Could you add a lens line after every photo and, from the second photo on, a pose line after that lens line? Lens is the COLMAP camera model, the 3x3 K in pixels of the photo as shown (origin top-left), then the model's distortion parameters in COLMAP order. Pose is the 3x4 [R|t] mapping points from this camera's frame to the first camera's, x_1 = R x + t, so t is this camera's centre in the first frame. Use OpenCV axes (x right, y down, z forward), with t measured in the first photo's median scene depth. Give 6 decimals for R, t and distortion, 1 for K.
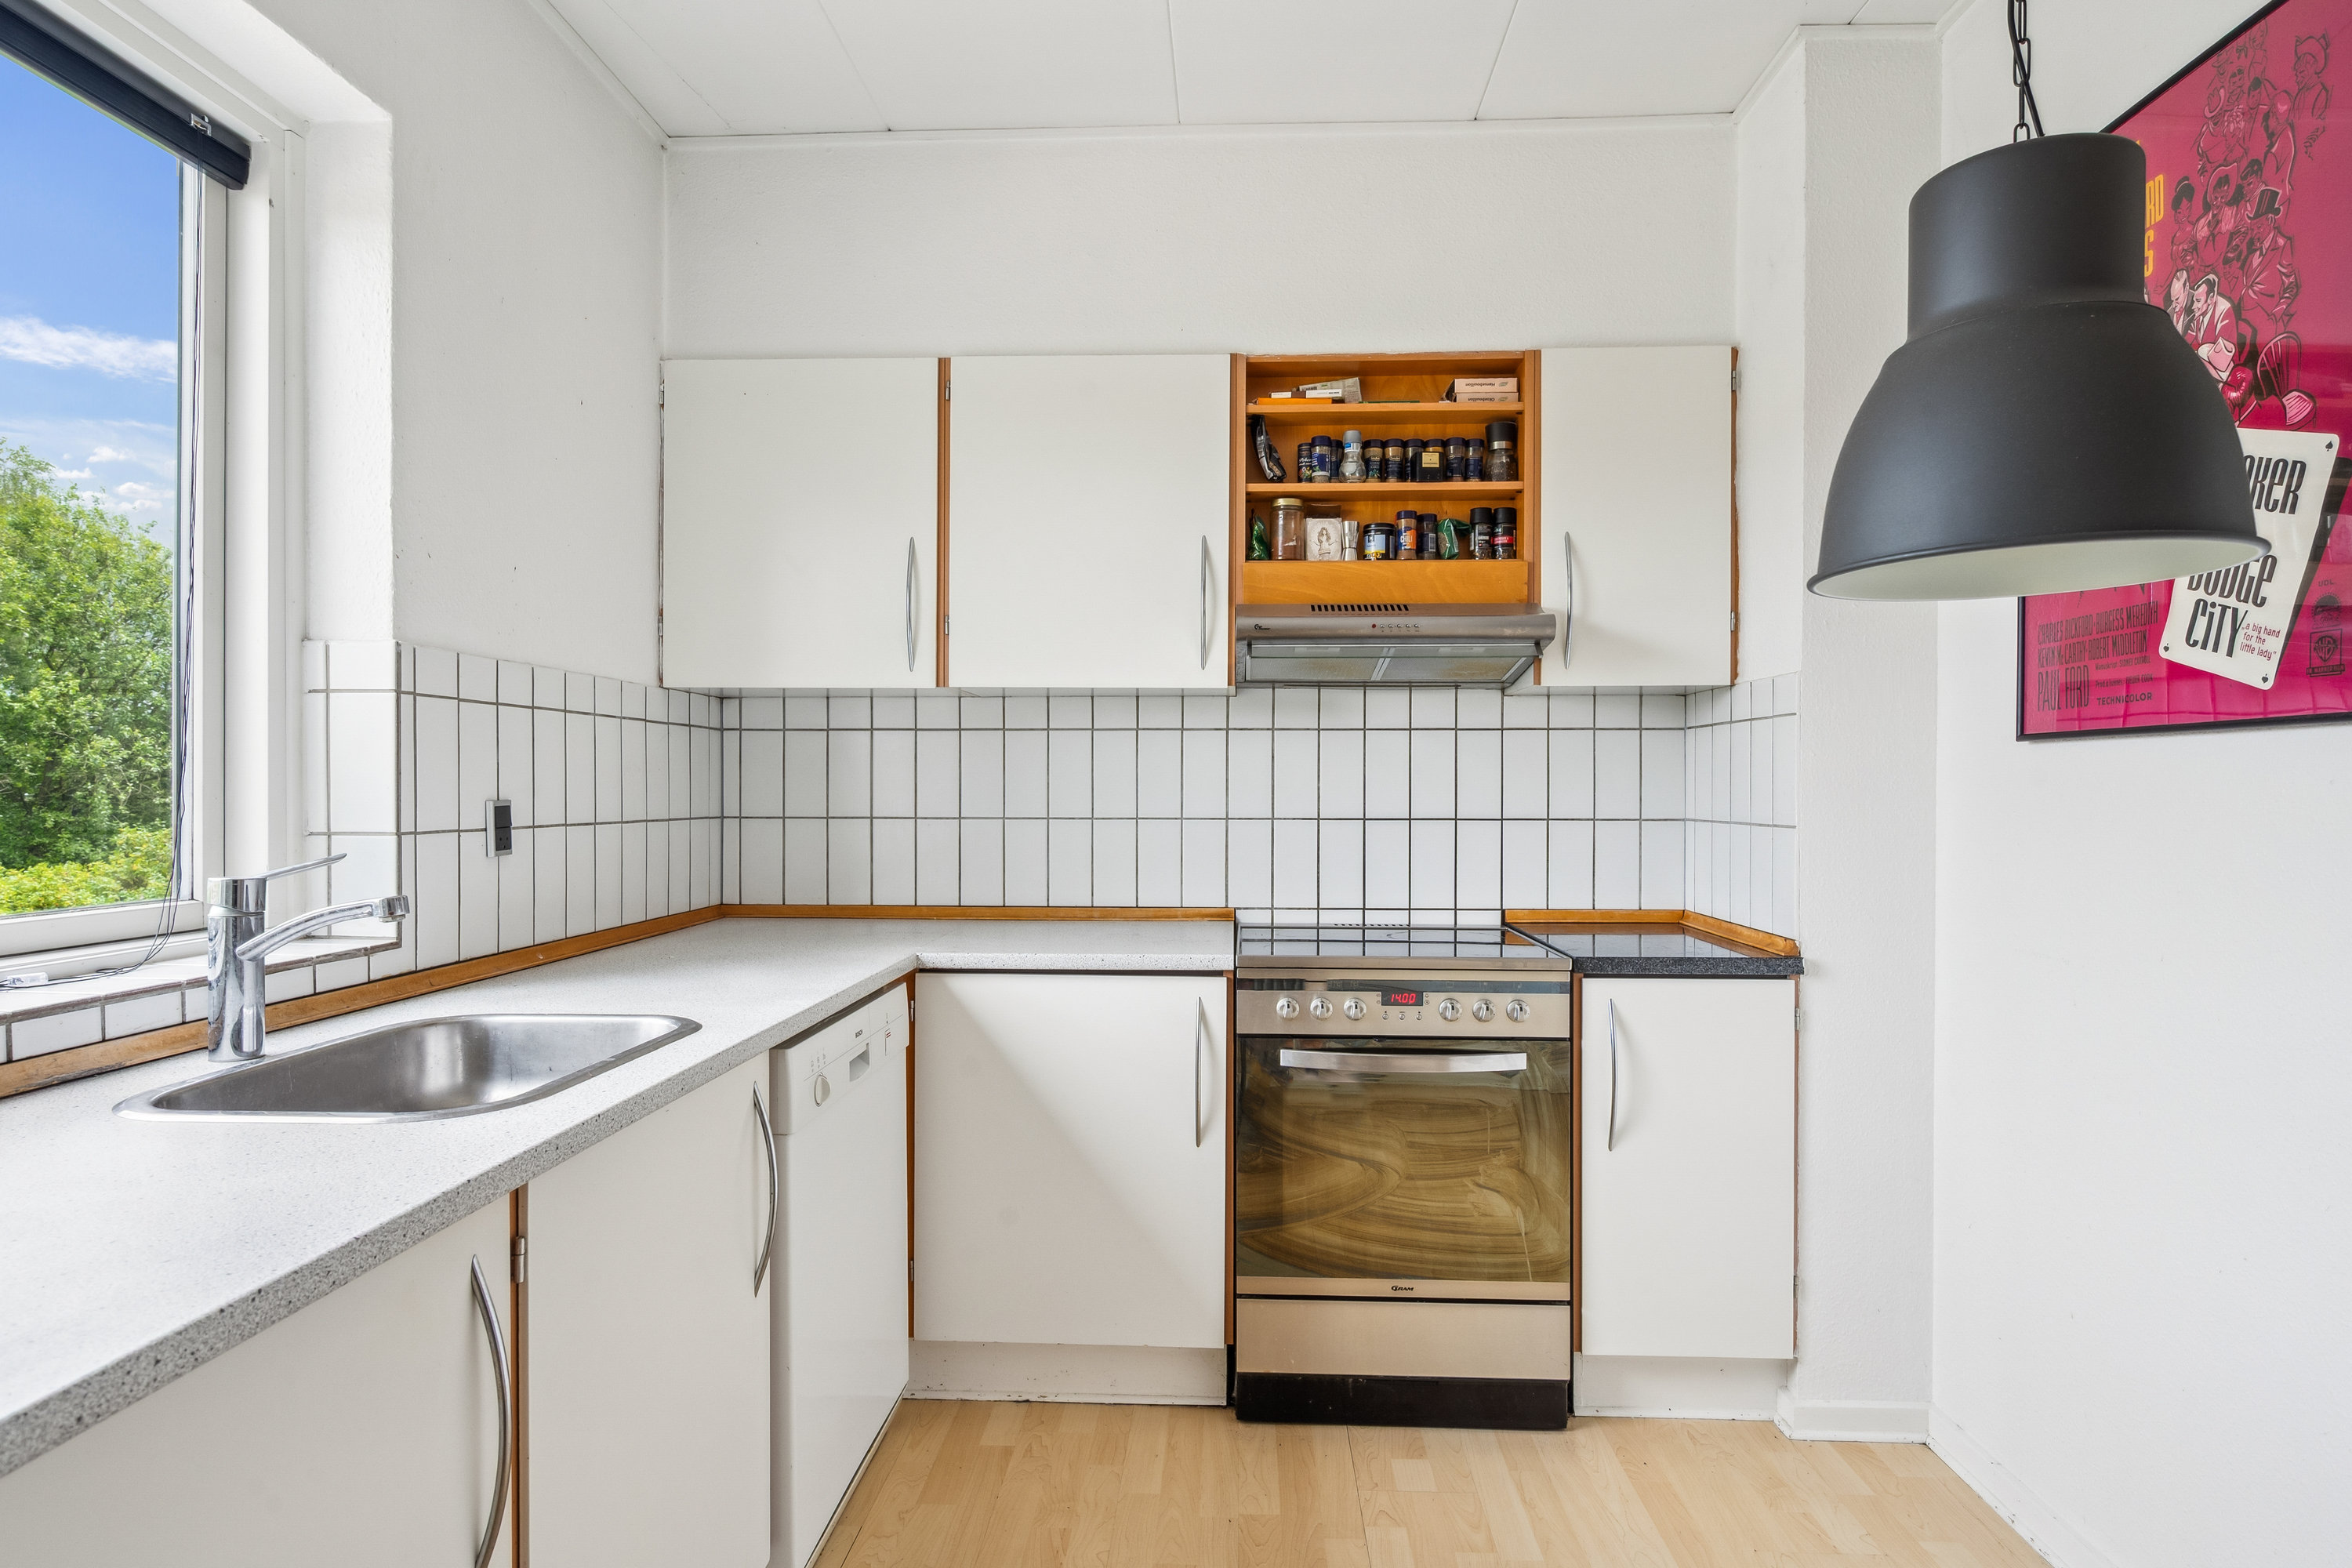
lens RADIAL K [[1295.8, 0, 1192.2], [0, 1295.8, 793.4], [0, 0, 1]] dist [0.002131, 0.000066]
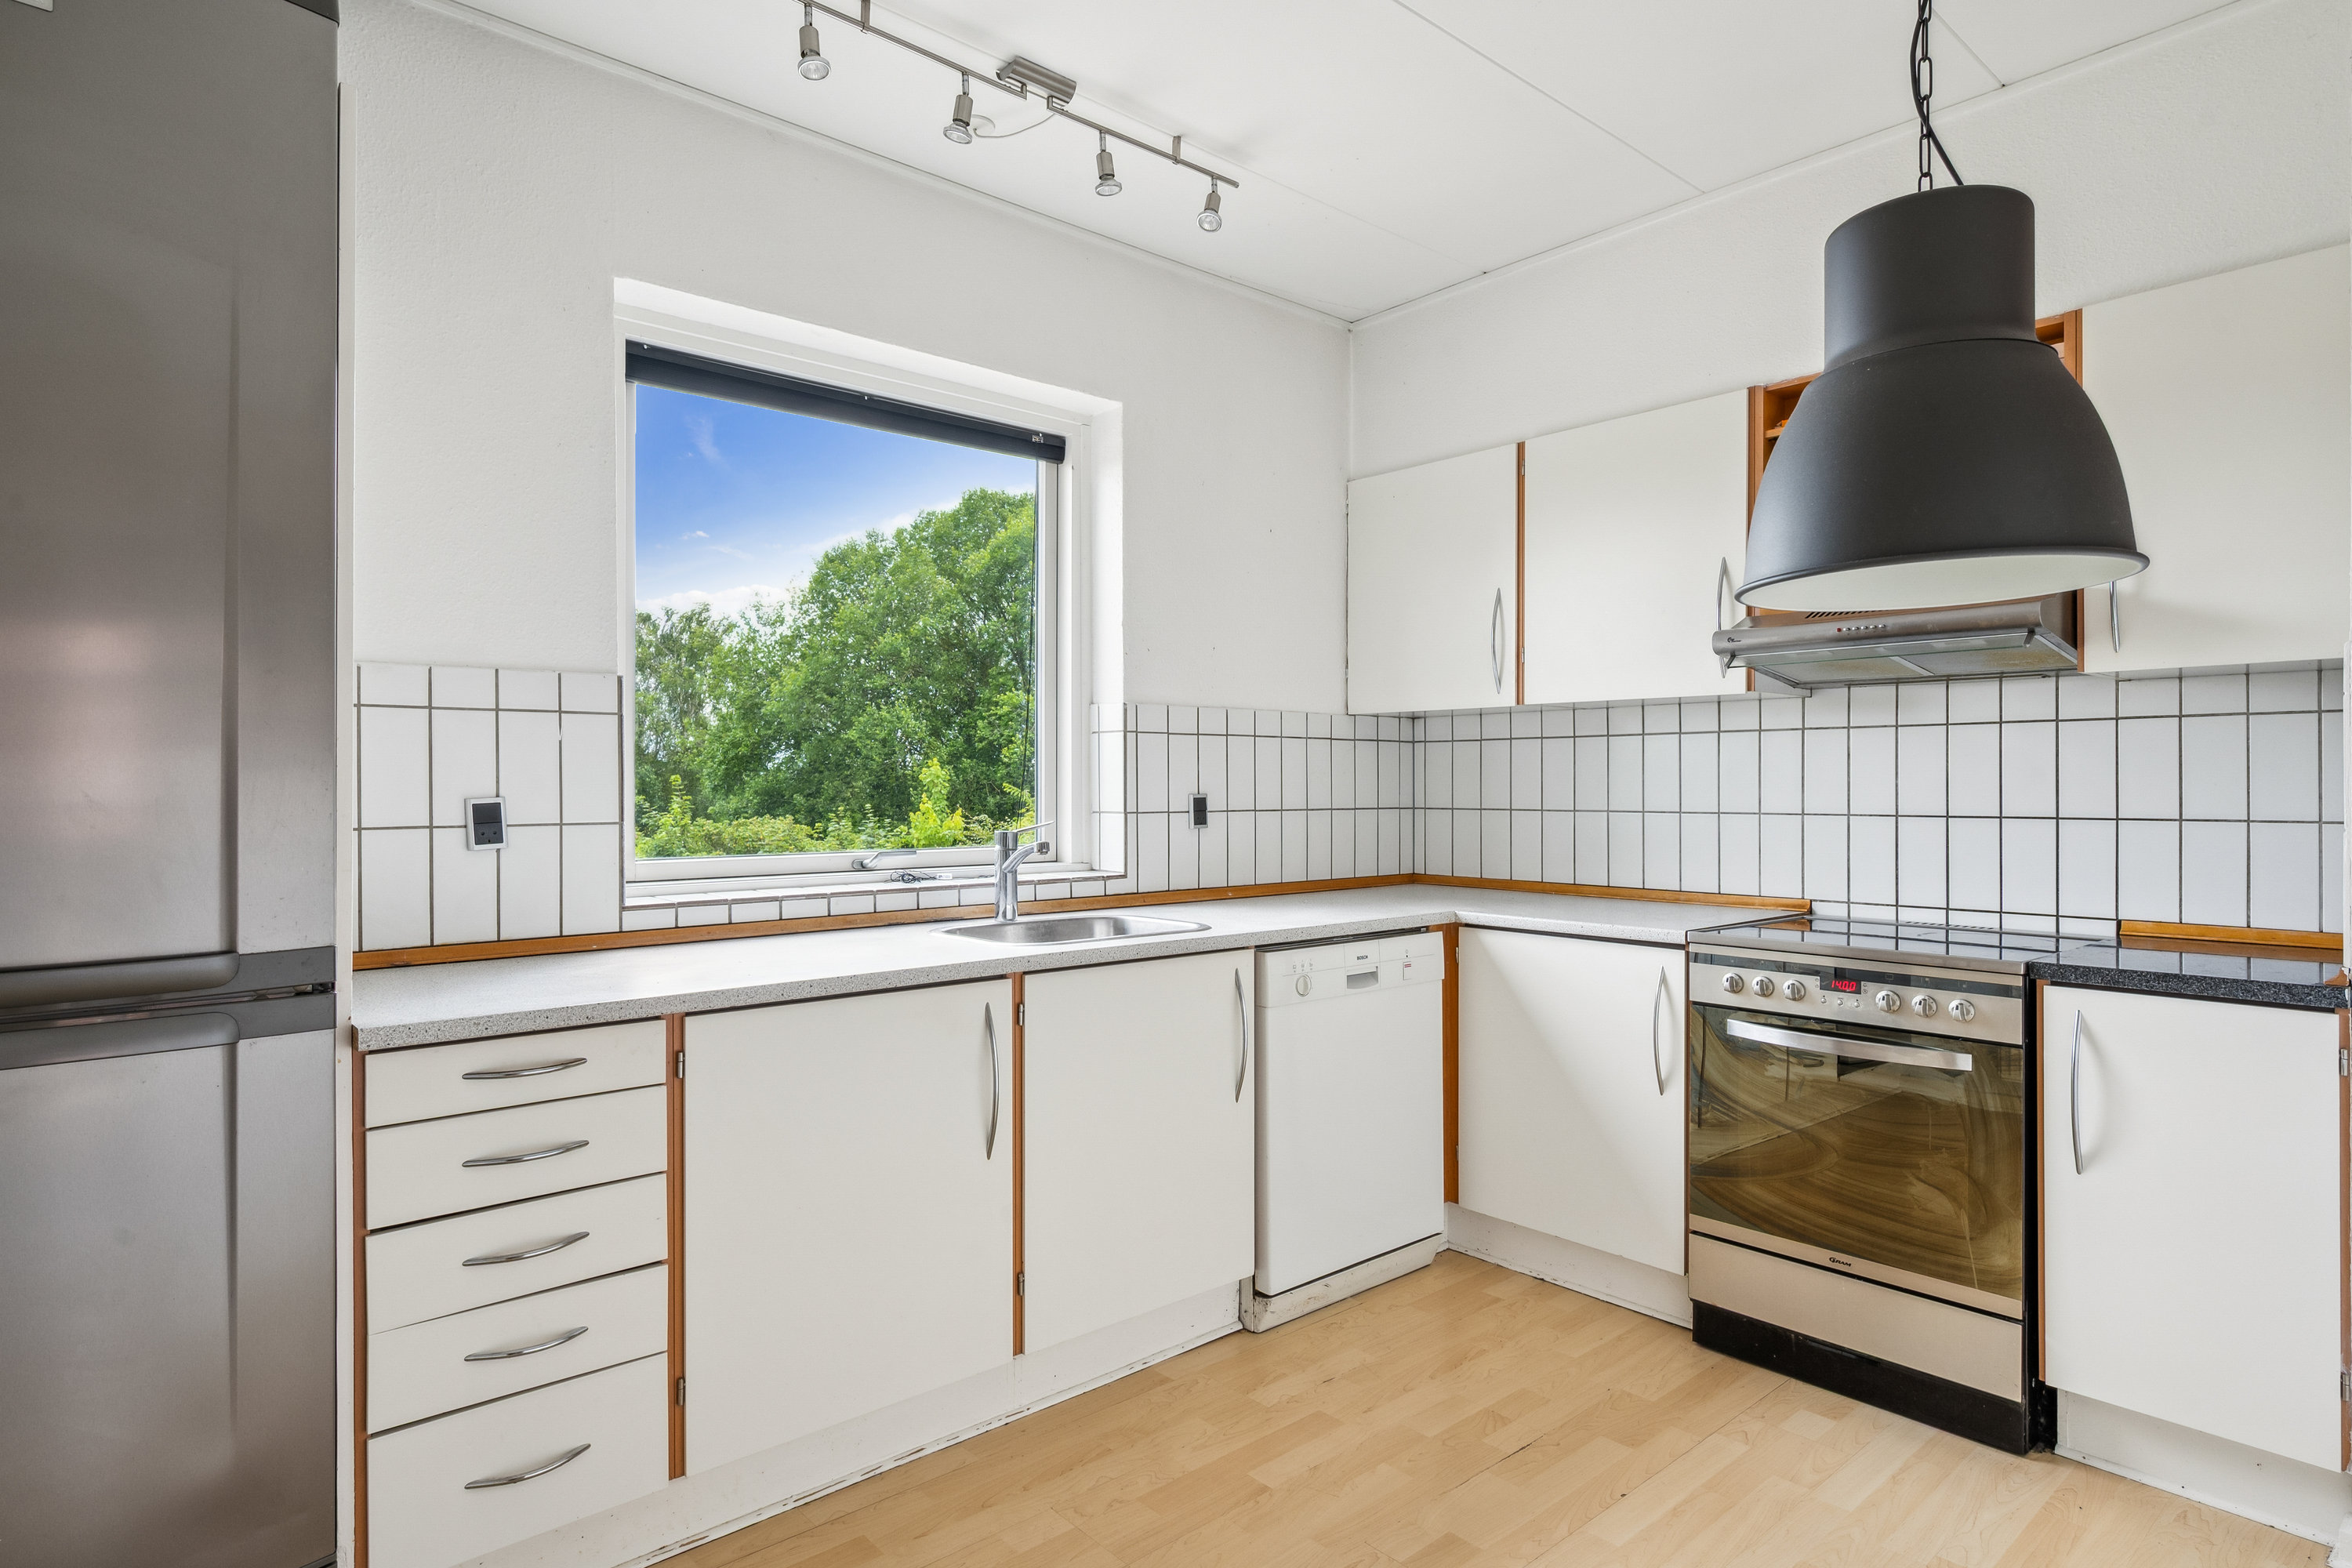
lens RADIAL K [[1295.8, 0, 1173.7], [0, 1295.8, 783.4], [0, 0, 1]] dist [0.002131, 0.000066]
pose [[0.682805, -0.003910, -0.730590, 0.557673], [-0.000588, 0.999982, -0.005901, 0.001521], [0.730601, 0.004459, 0.682791, -0.110871]]
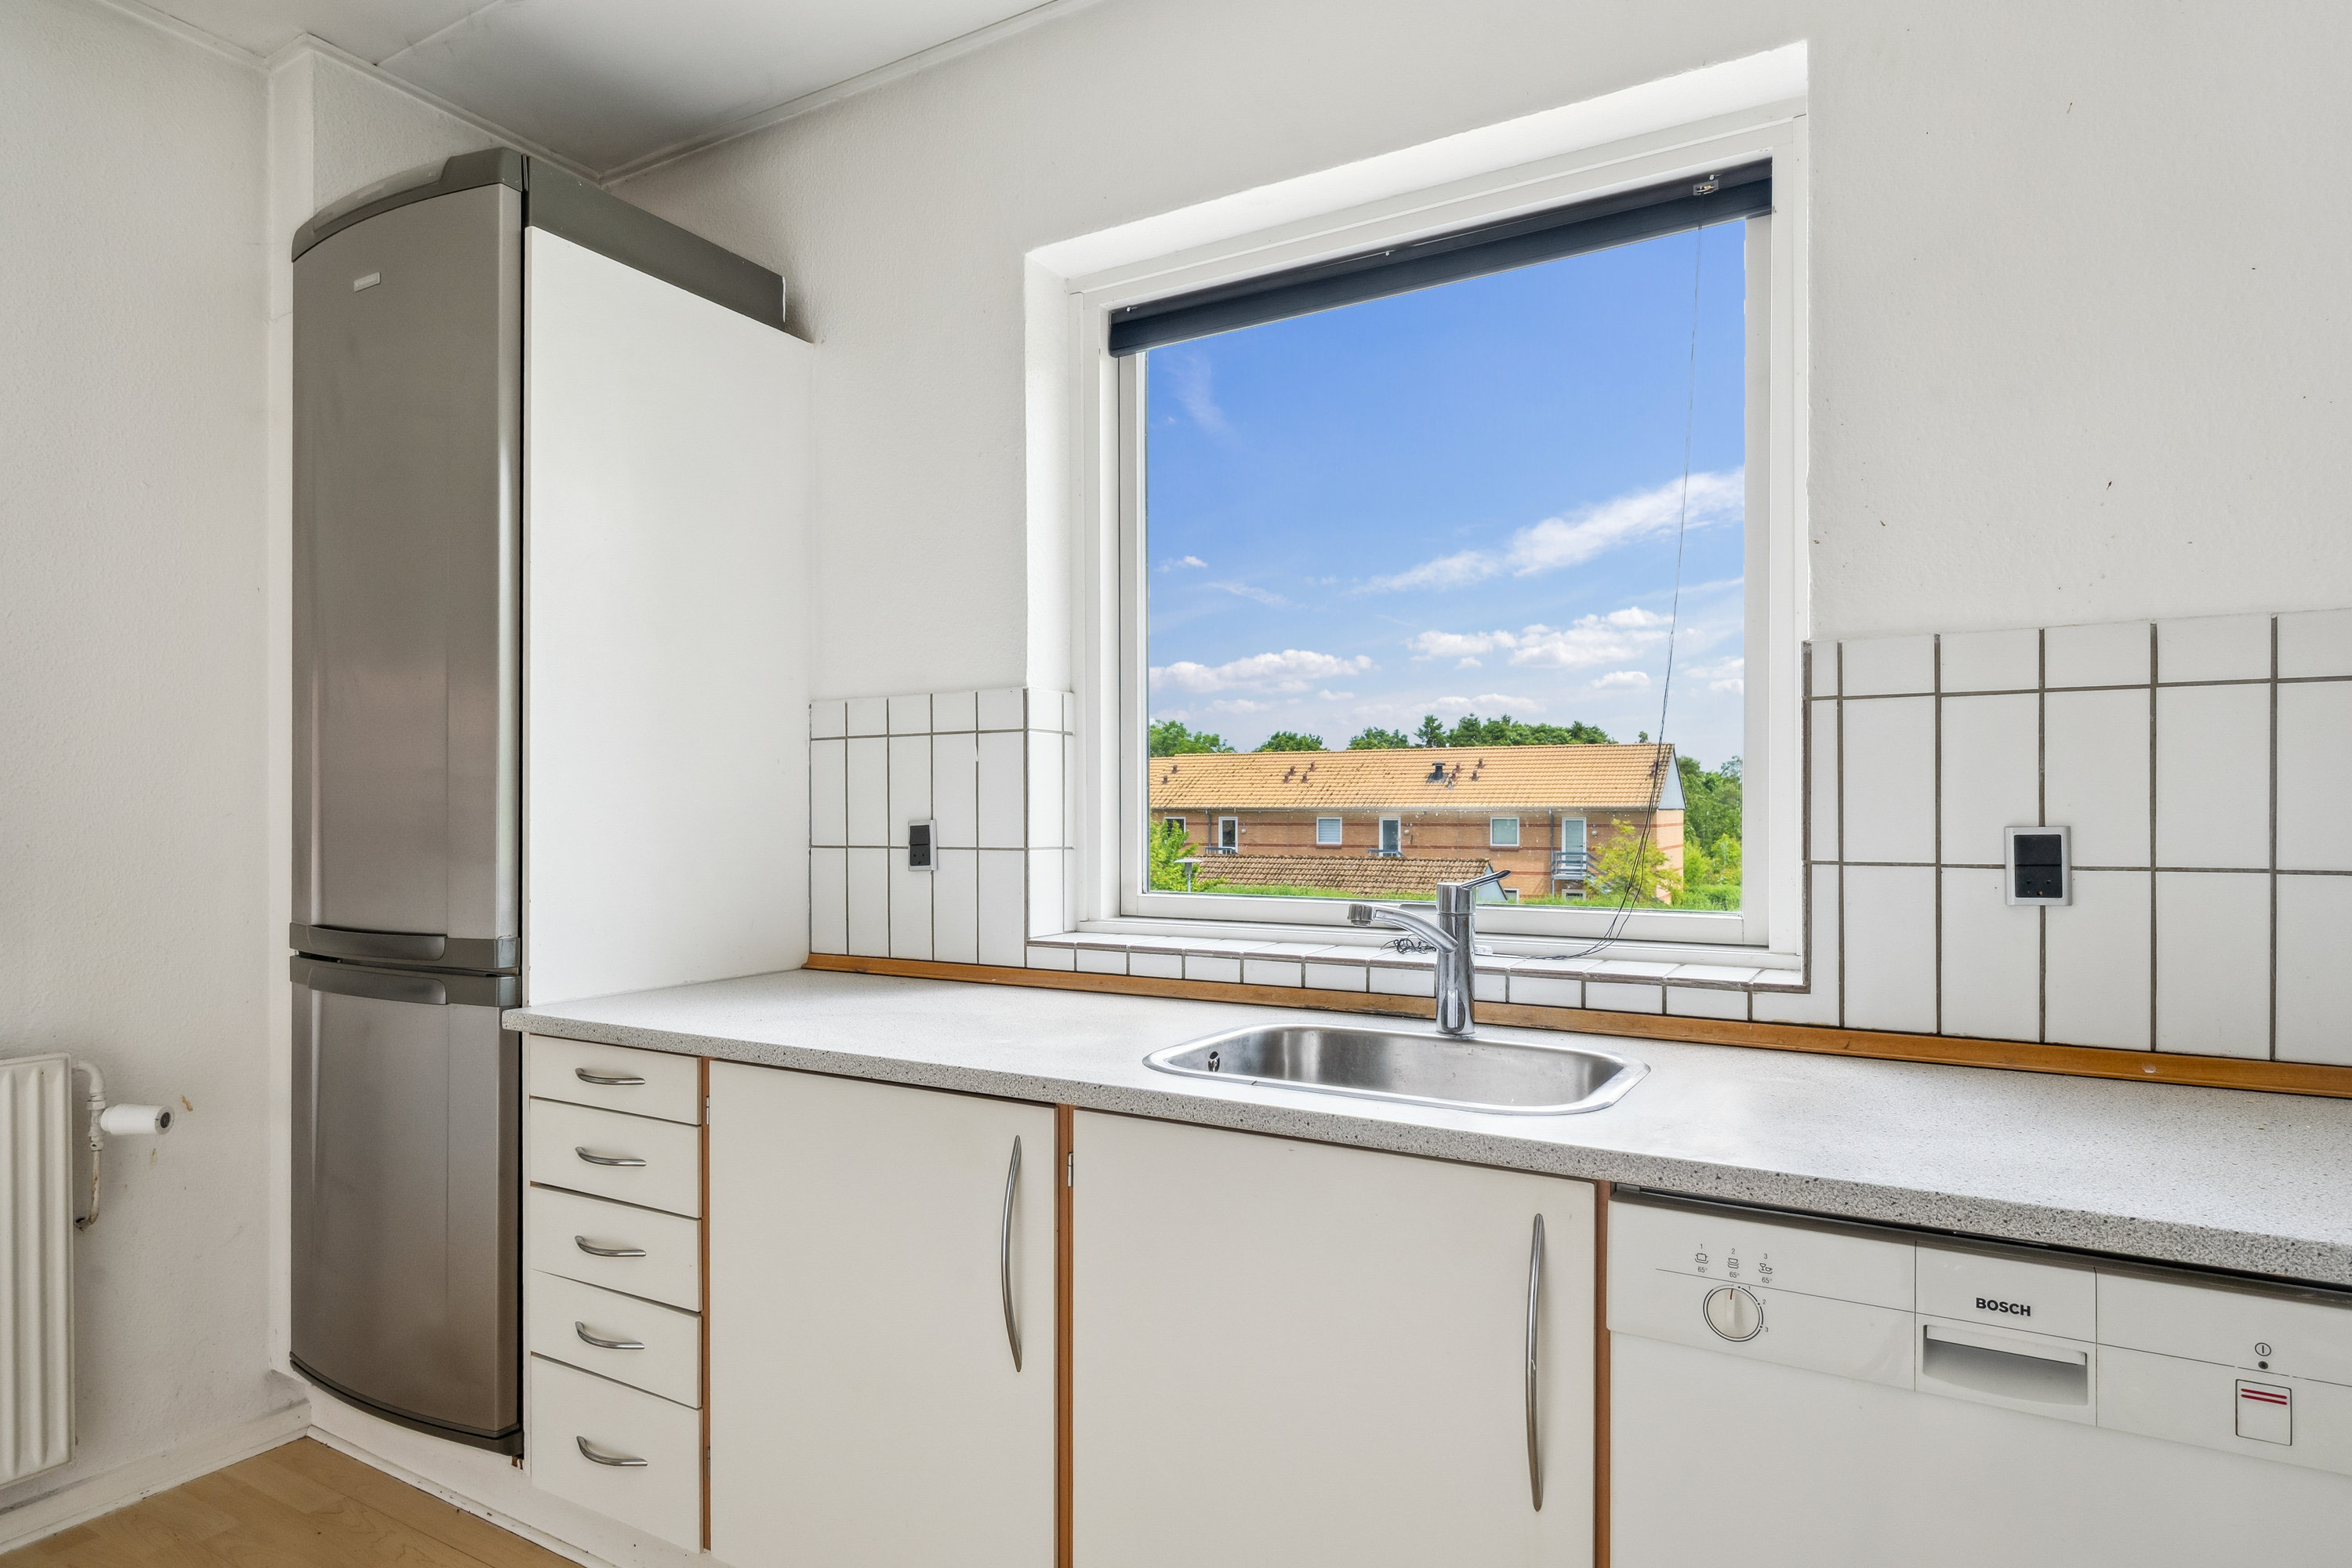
lens RADIAL K [[1295.8, 0, 1171.7], [0, 1295.8, 824.5], [0, 0, 1]] dist [0.002131, 0.000066]
pose [[-0.474469, 0.007860, -0.880237, 0.282156], [-0.003914, 0.999931, 0.011039, -0.001868], [0.880263, 0.008682, -0.474406, 0.824092]]
